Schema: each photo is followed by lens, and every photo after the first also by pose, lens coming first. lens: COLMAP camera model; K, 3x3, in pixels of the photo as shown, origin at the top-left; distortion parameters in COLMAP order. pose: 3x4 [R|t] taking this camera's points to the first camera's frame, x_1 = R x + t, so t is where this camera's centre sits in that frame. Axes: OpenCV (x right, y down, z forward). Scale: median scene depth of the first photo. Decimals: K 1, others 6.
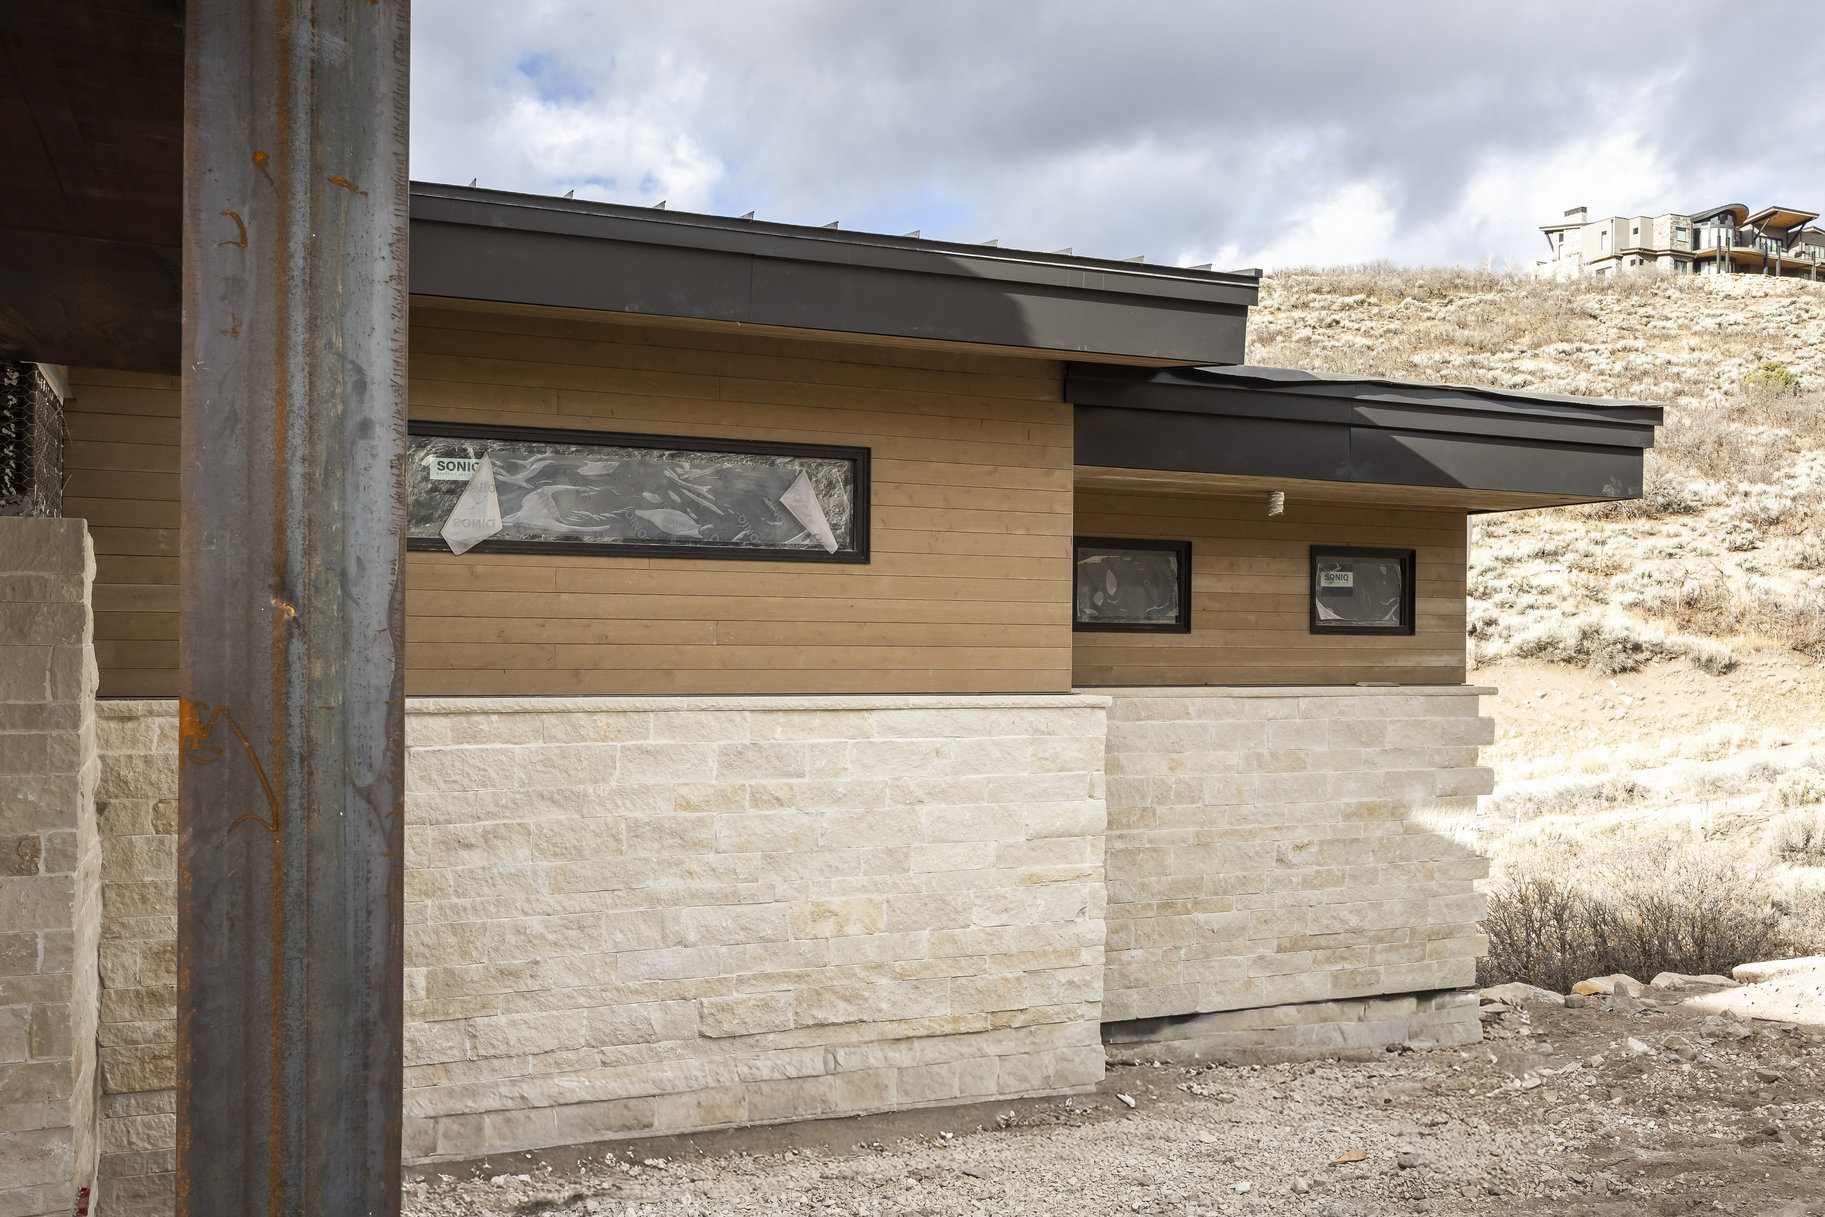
lens RADIAL K [[1574.8, 0, 914.8], [0, 1574.8, 621.4], [0, 0, 1]] dist [0.011273, -0.002637]
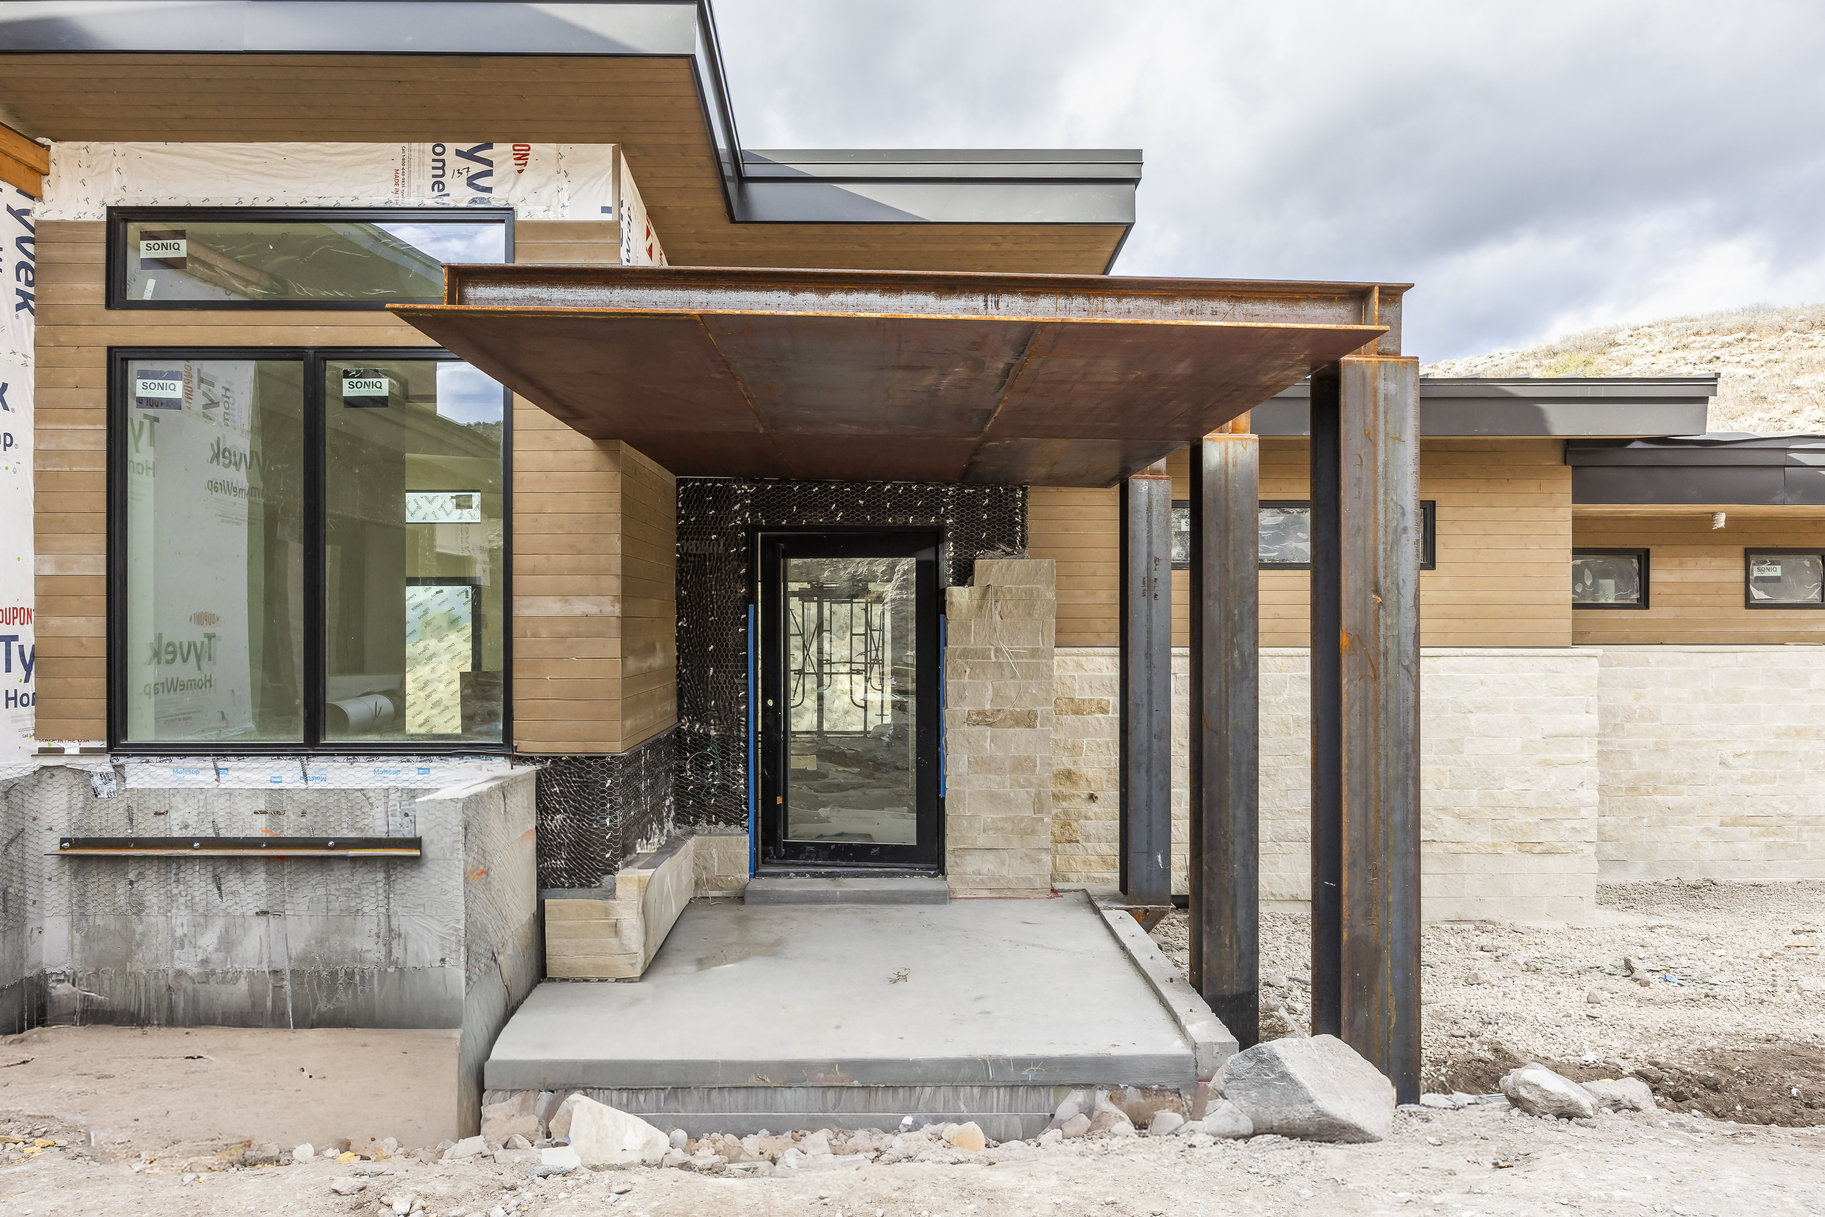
lens RADIAL K [[1056.6, 0, 904.8], [0, 1056.6, 616.9], [0, 0, 1]] dist [0.001942, -0.000781]
pose [[0.923442, -0.009073, -0.383631, -0.113693], [0.011985, 0.999915, 0.005202, 0.001052], [0.383551, -0.009401, 0.923472, -0.246678]]
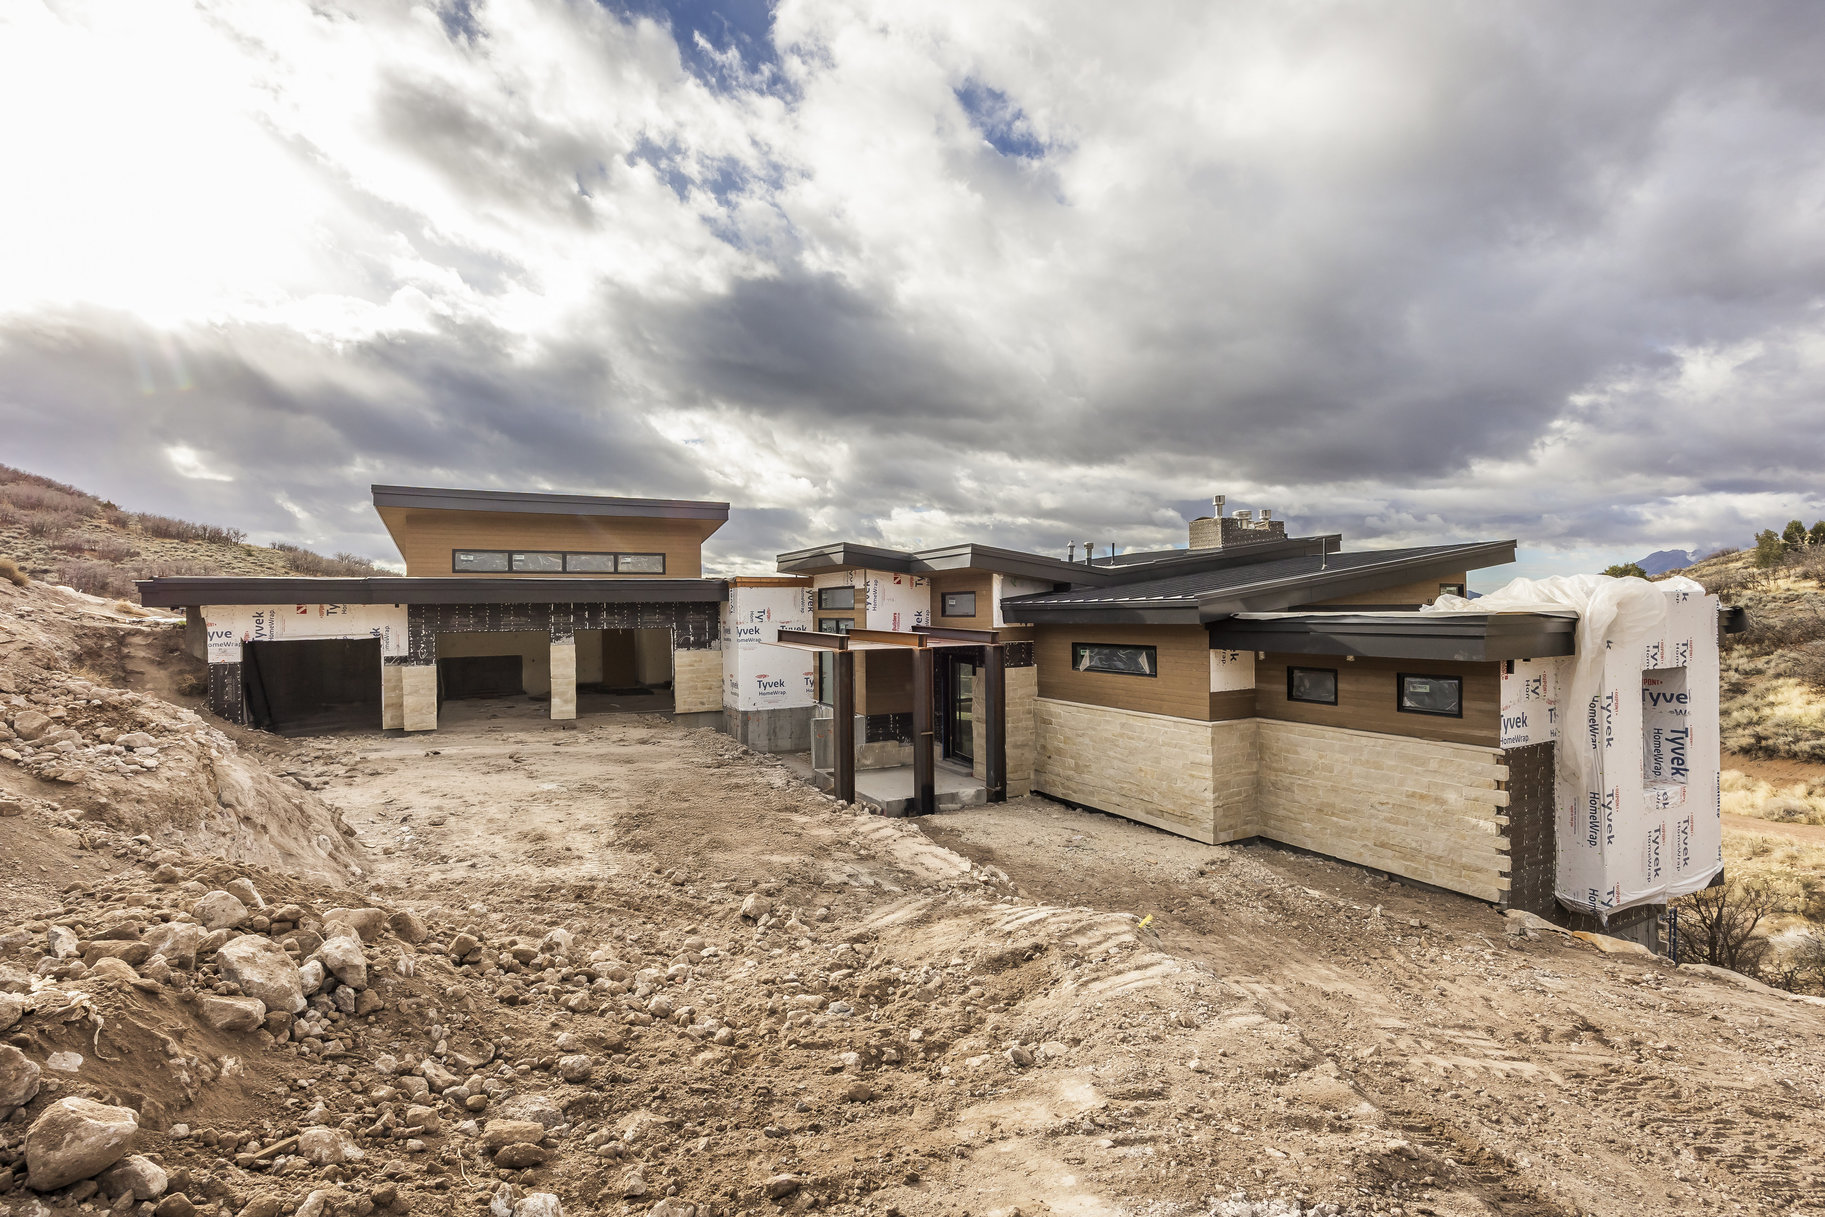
lens RADIAL K [[784.5, 0, 913.8], [0, 784.5, 610.2], [0, 0, 1]] dist [0.000454, 0.000051]
pose [[0.094728, -0.011152, -0.995441, 1.648362], [0.023274, 0.999689, -0.008984, -0.181356], [0.995231, -0.022317, 0.094958, 0.263400]]
